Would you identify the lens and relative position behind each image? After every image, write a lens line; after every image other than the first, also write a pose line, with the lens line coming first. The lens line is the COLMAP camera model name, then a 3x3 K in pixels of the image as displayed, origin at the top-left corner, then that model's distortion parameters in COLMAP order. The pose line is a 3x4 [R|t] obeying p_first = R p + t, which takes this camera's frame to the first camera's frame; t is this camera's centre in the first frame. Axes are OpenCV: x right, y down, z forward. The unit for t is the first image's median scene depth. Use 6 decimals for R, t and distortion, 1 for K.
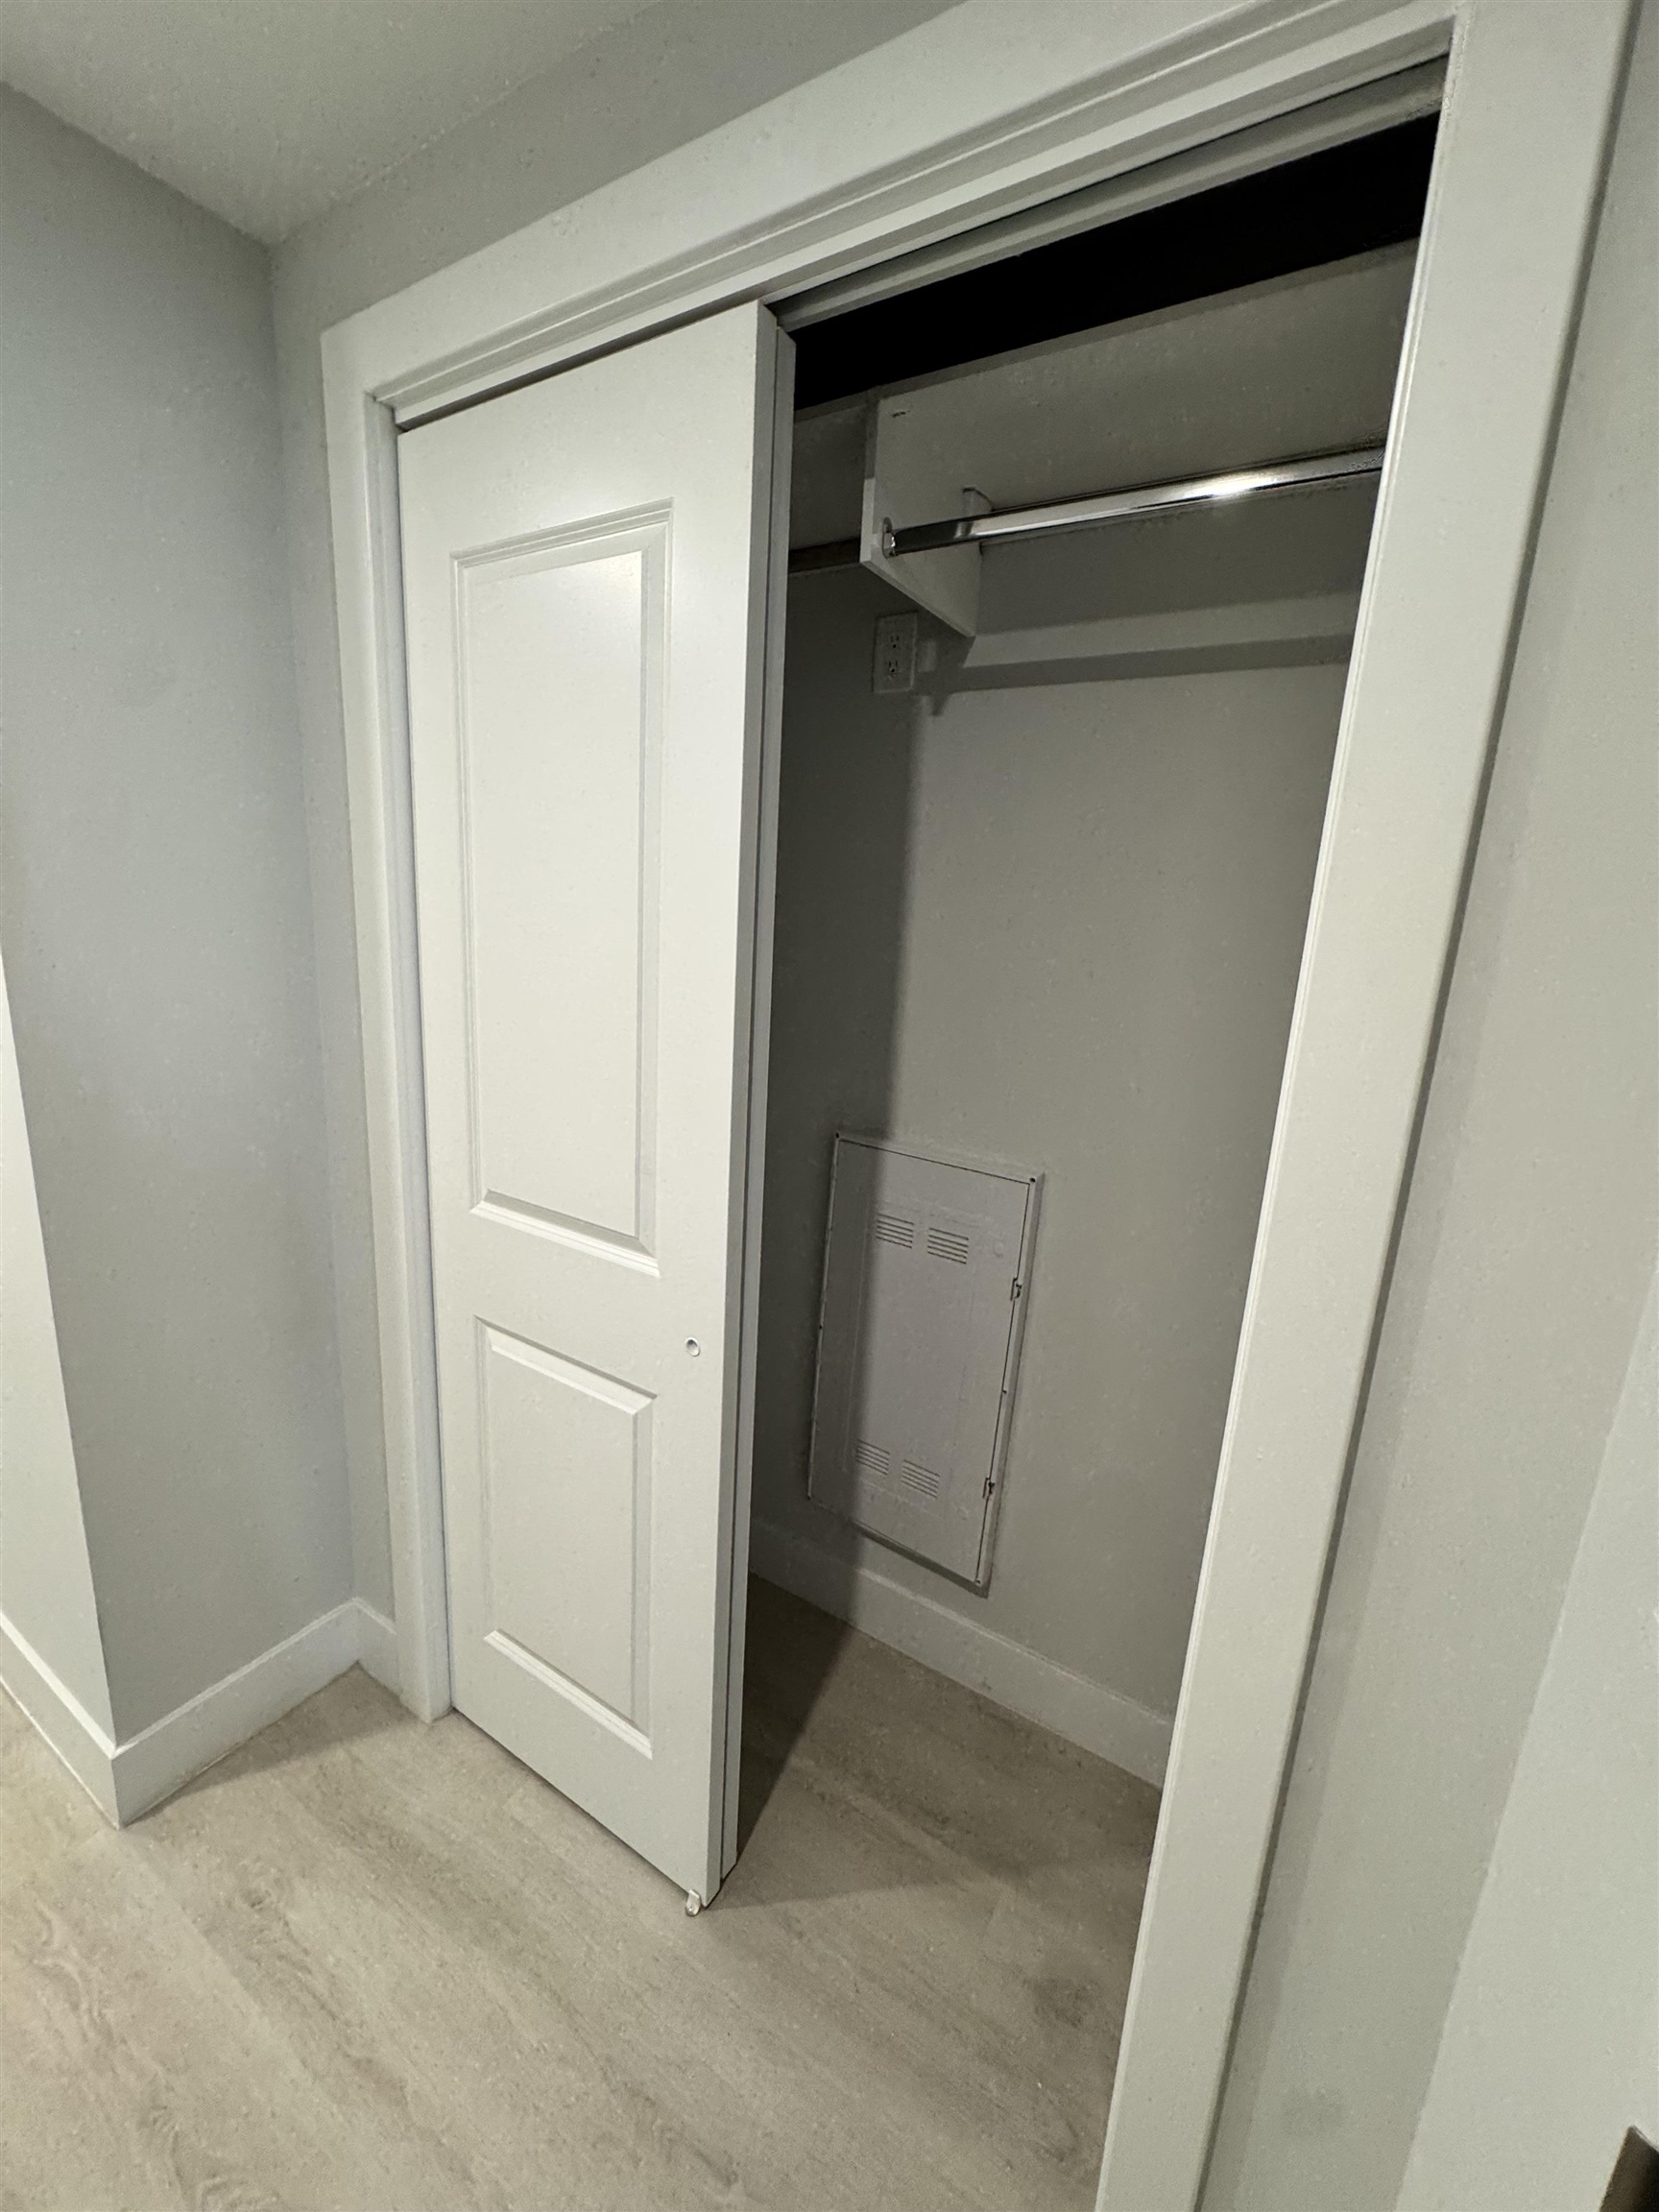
lens RADIAL K [[891.2, 0, 808.1], [0, 891.2, 1095.9], [0, 0, 1]] dist [0.002421, -0.000599]
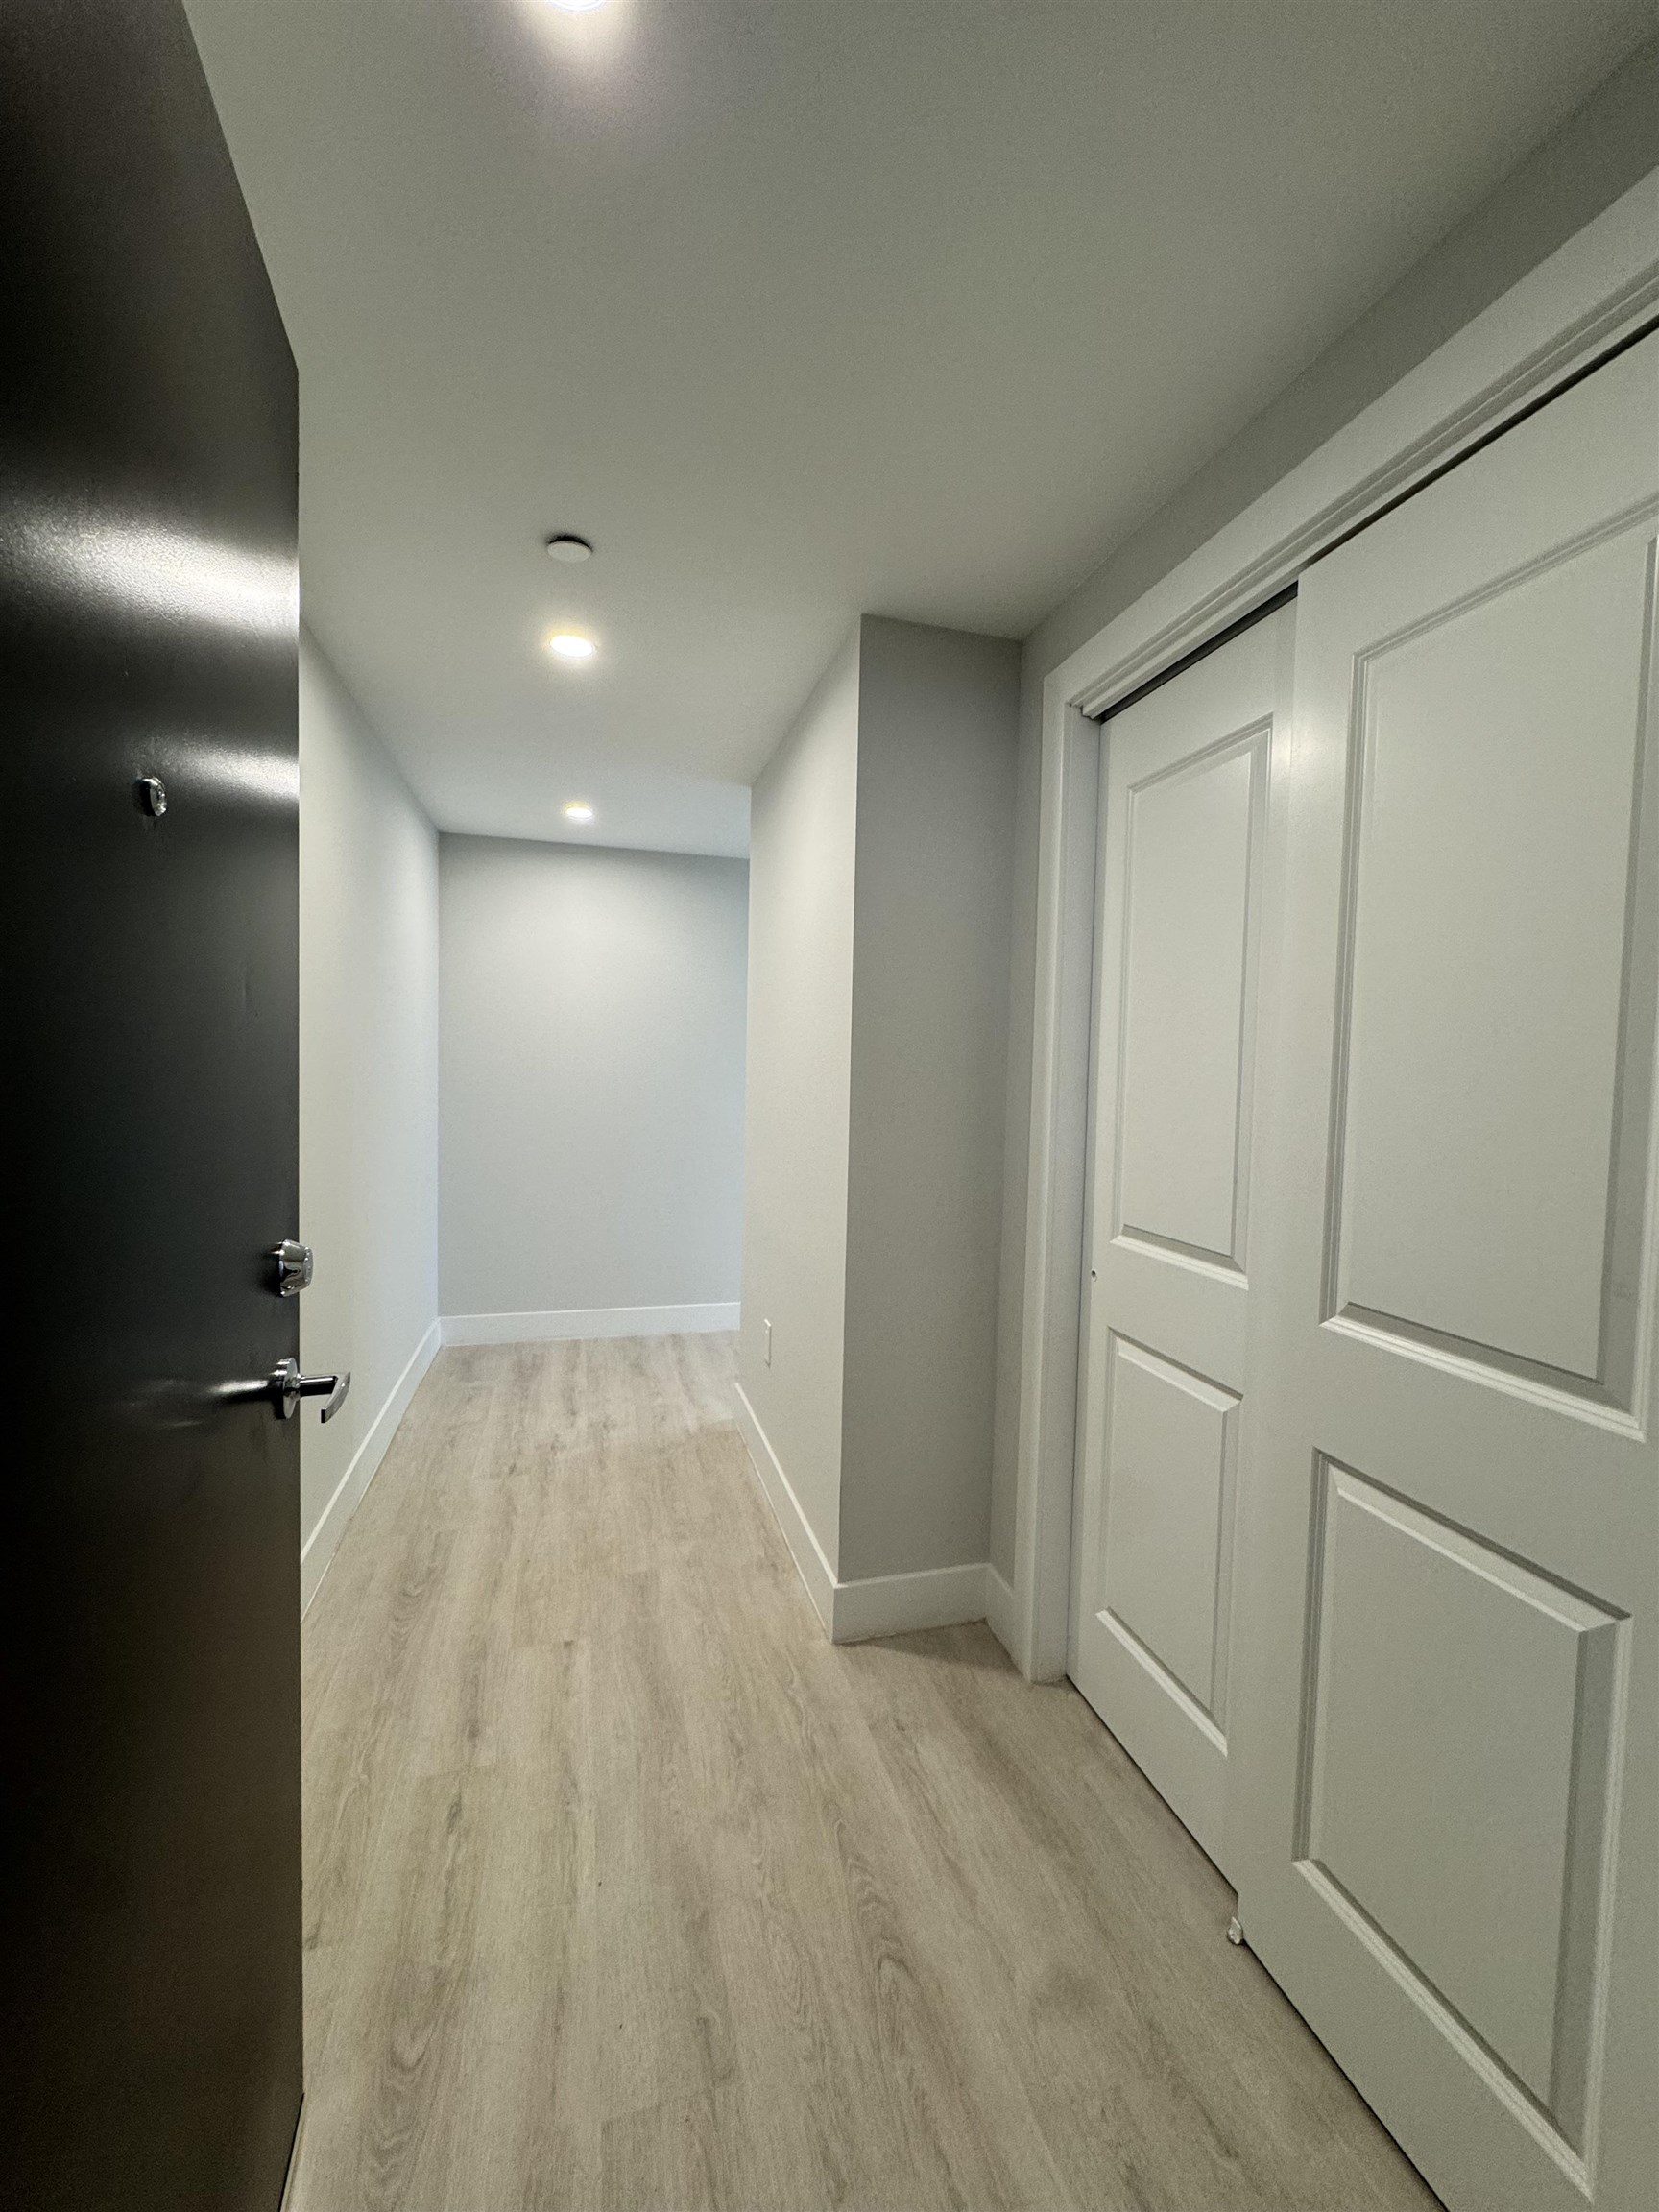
lens RADIAL K [[891.2, 0, 828.3], [0, 891.2, 1096.9], [0, 0, 1]] dist [0.002421, -0.000599]
pose [[0.748616, -0.013700, -0.662862, 0.223518], [-0.115868, 0.981697, -0.151148, 0.153308], [0.652801, 0.189956, 0.733327, -0.269872]]
